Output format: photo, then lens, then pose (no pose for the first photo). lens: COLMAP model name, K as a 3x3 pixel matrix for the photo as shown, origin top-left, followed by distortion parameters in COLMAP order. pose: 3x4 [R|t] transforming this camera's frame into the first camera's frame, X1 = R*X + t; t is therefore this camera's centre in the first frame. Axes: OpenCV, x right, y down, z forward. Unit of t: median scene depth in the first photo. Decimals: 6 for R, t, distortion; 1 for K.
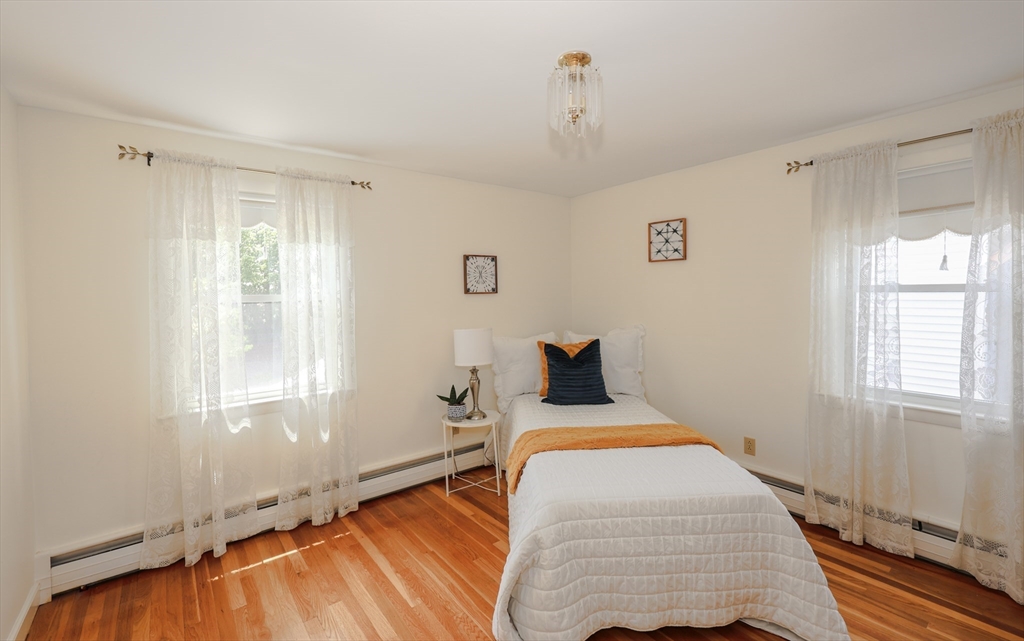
lens RADIAL K [[424.6, 0, 509.4], [0, 424.6, 301.8], [0, 0, 1]] dist [0.001205, 0.000216]
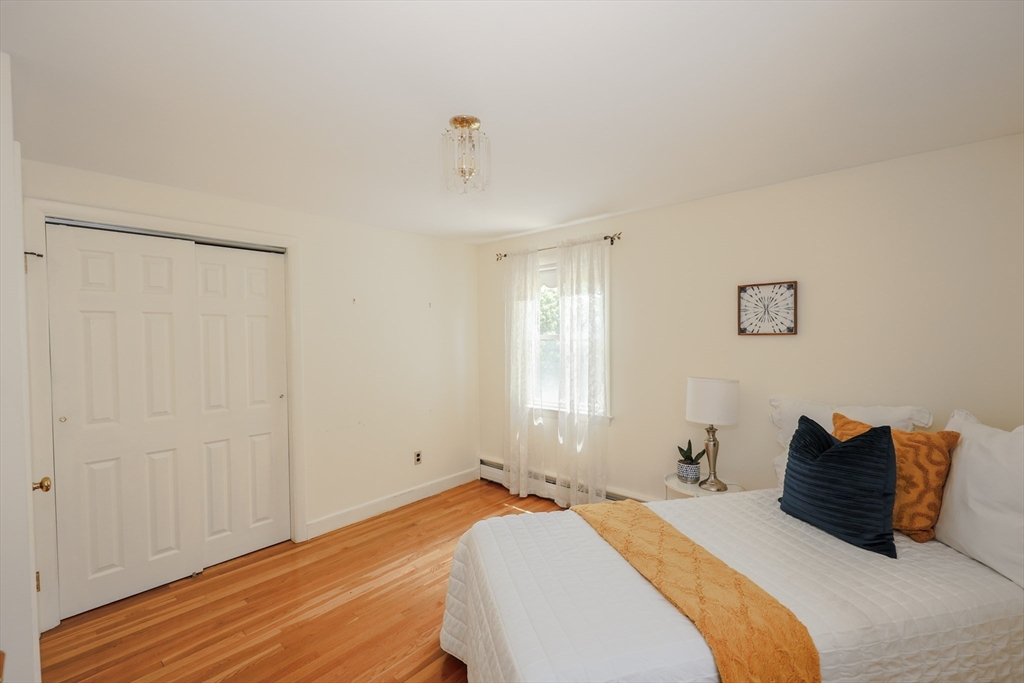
lens RADIAL K [[427.2, 0, 513.7], [0, 427.2, 343.2], [0, 0, 1]] dist [0.001914, 0.000158]
pose [[0.211923, 0.036057, -0.976621, 0.628801], [-0.009468, 0.999348, 0.034841, -0.029737], [0.977240, 0.001863, 0.212126, 0.451164]]
